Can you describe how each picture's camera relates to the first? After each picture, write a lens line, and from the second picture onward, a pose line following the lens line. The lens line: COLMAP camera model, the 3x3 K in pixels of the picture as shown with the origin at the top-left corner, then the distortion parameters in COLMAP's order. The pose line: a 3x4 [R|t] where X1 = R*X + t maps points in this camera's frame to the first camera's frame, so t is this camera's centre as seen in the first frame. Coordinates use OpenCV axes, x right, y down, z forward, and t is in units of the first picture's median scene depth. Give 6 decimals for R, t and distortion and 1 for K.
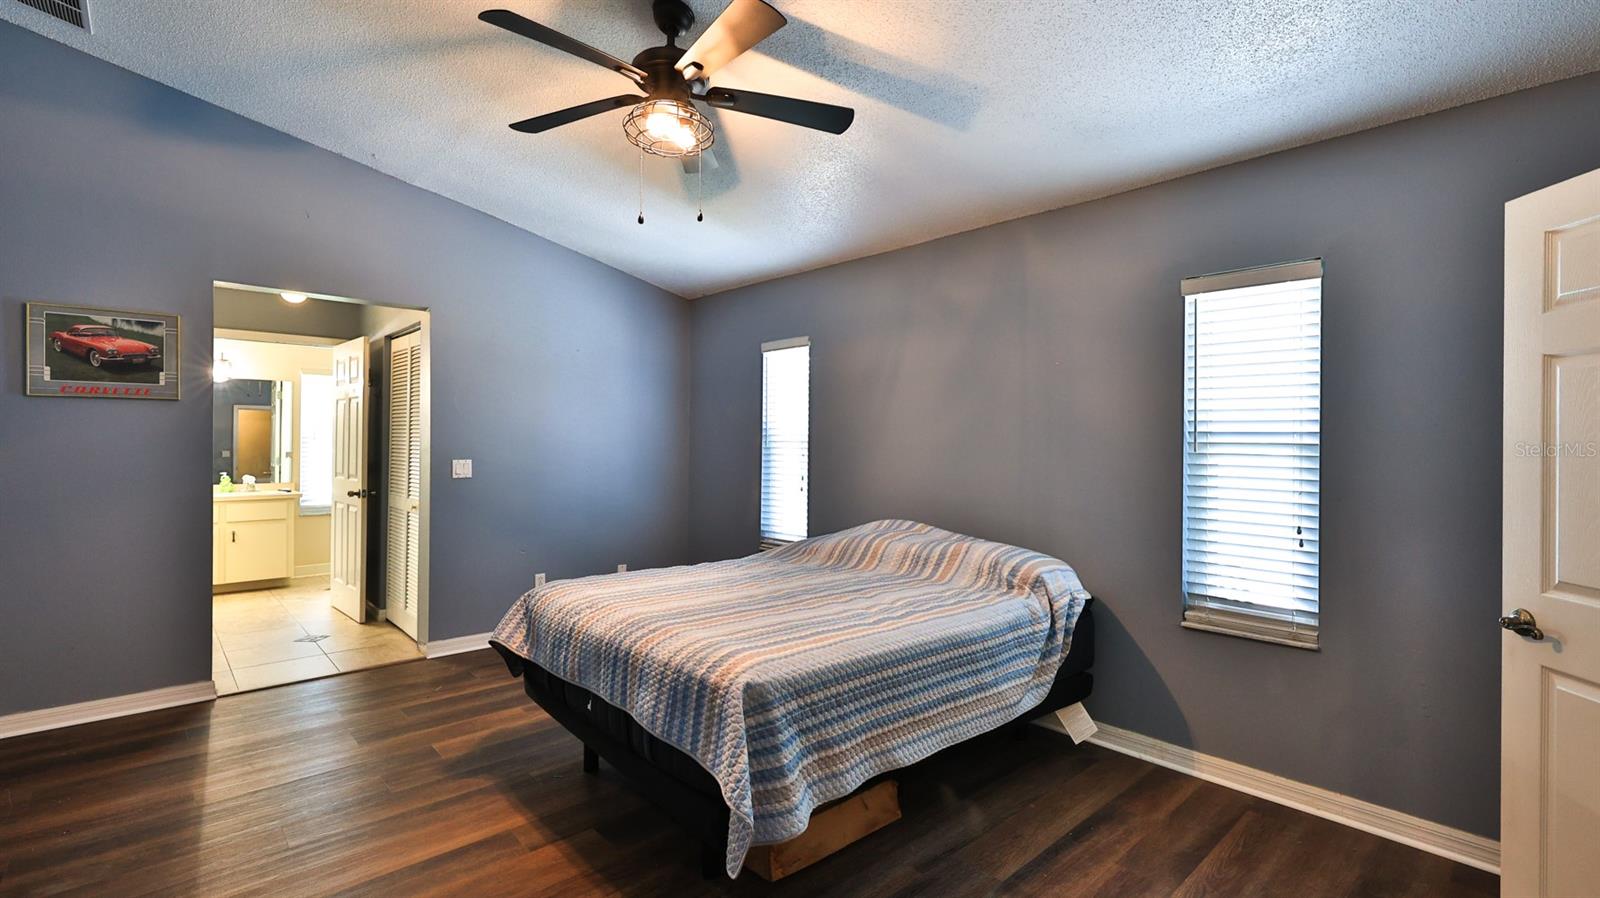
lens RADIAL K [[711.2, 0, 791.9], [0, 711.2, 439.9], [0, 0, 1]] dist [-0.001948, 0.000105]
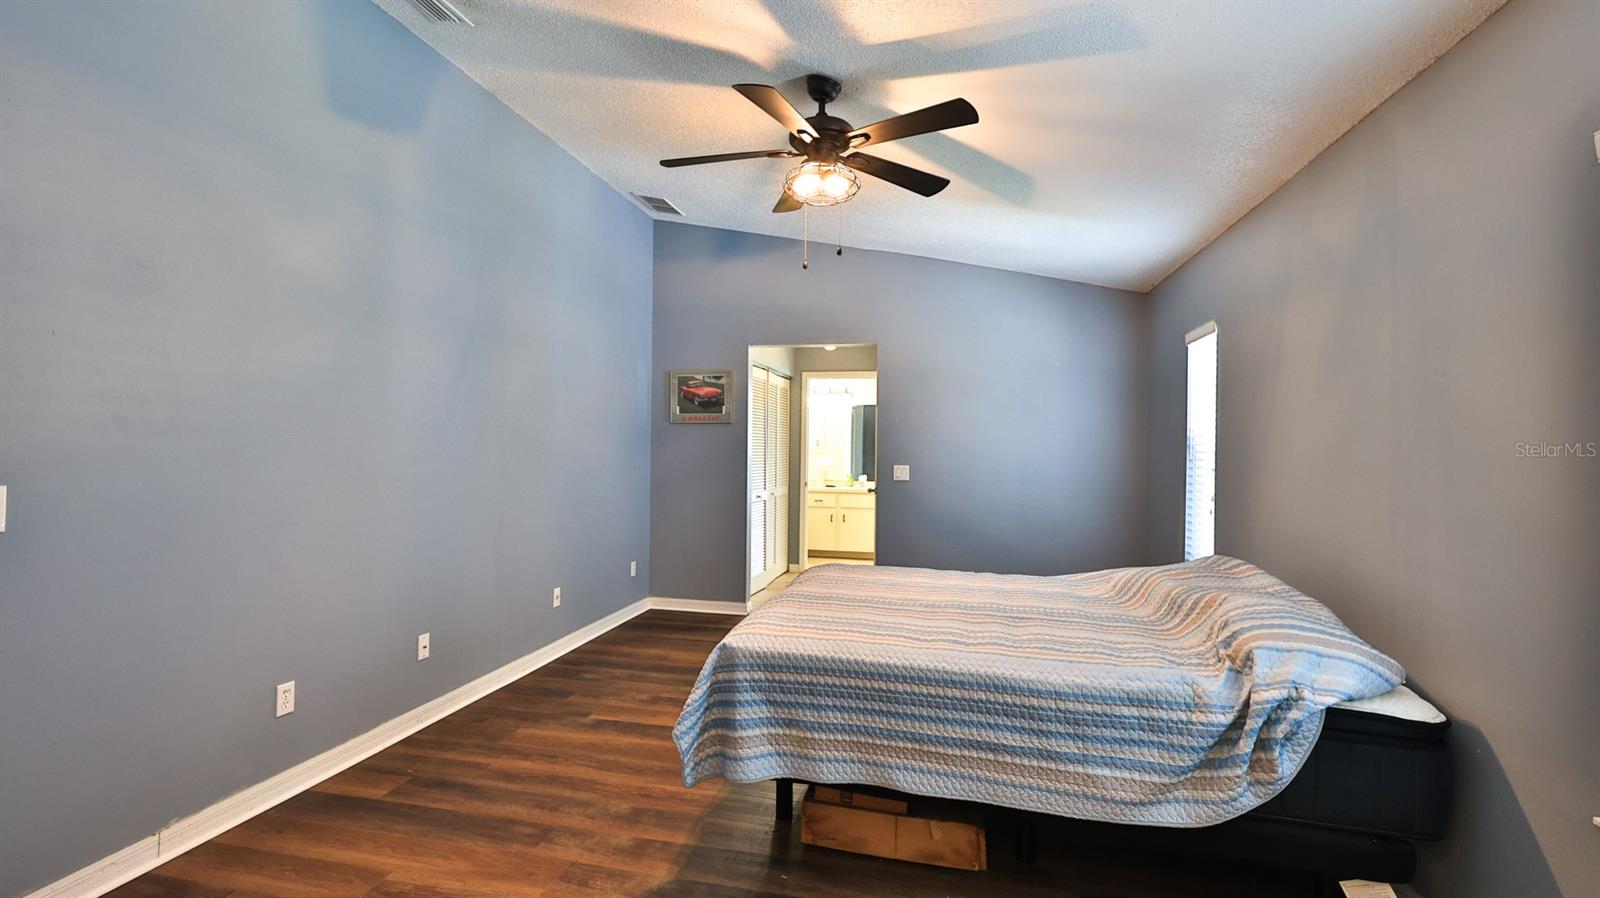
lens RADIAL K [[711.2, 0, 791.9], [0, 711.2, 439.9], [0, 0, 1]] dist [-0.001948, 0.000105]
pose [[0.563113, -0.007397, -0.826347, 0.749820], [-0.006620, 0.999887, -0.013462, 0.004140], [0.826354, 0.013051, 0.563000, 0.293879]]
